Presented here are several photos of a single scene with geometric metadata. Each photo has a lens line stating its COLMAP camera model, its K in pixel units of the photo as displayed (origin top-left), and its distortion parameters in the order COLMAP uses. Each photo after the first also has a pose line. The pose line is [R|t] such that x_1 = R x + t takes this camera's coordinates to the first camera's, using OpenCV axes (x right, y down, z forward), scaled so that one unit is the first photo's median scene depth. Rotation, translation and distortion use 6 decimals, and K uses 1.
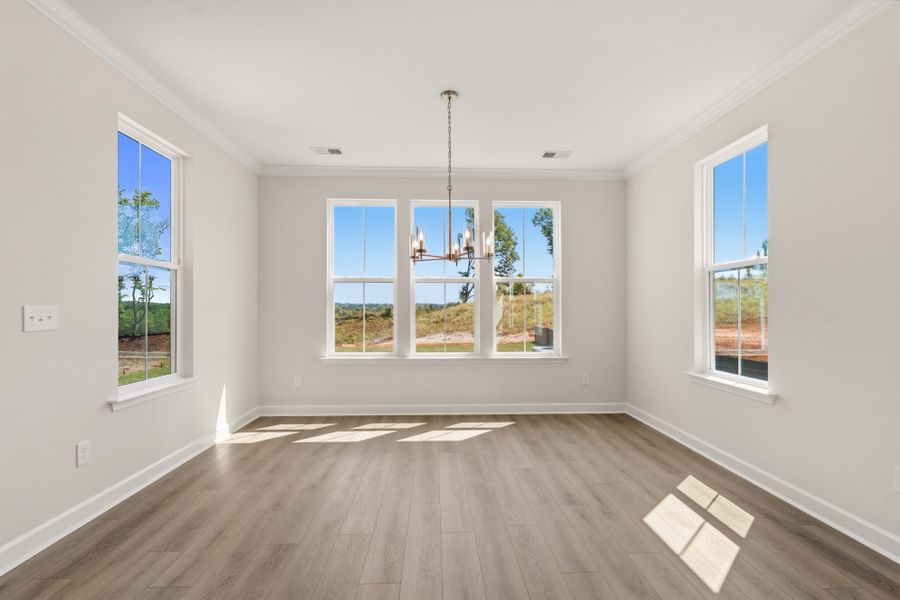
lens RADIAL K [[419.6, 0, 451.2], [0, 419.6, 301.2], [0, 0, 1]] dist [0.001116, 0.000363]
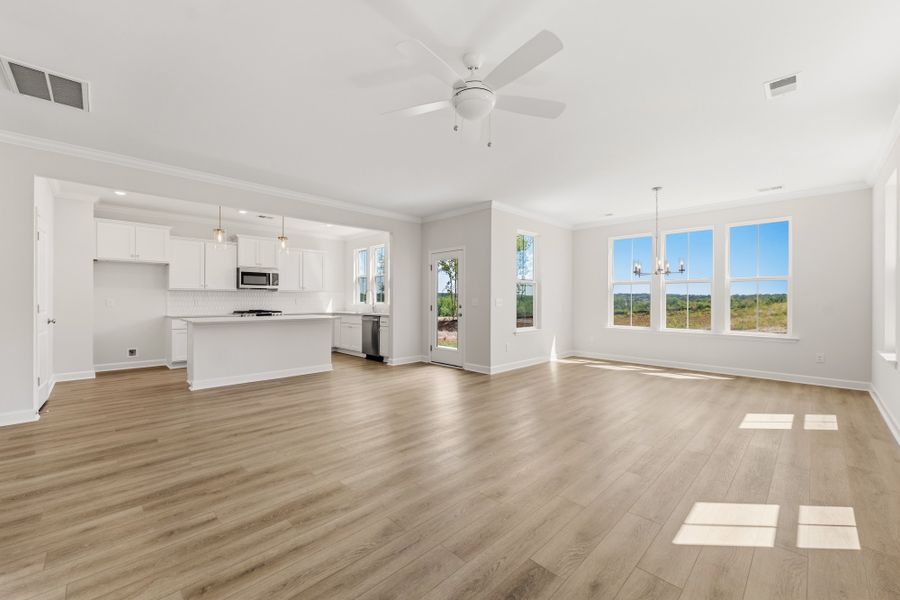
lens RADIAL K [[351.5, 0, 455.7], [0, 351.5, 299.3], [0, 0, 1]] dist [0.003488, 0.000408]
pose [[0.689575, 0.002678, -0.724209, 0.337089], [0.009359, 0.999877, 0.012609, -0.008147], [0.724154, -0.015473, 0.689465, -0.490838]]
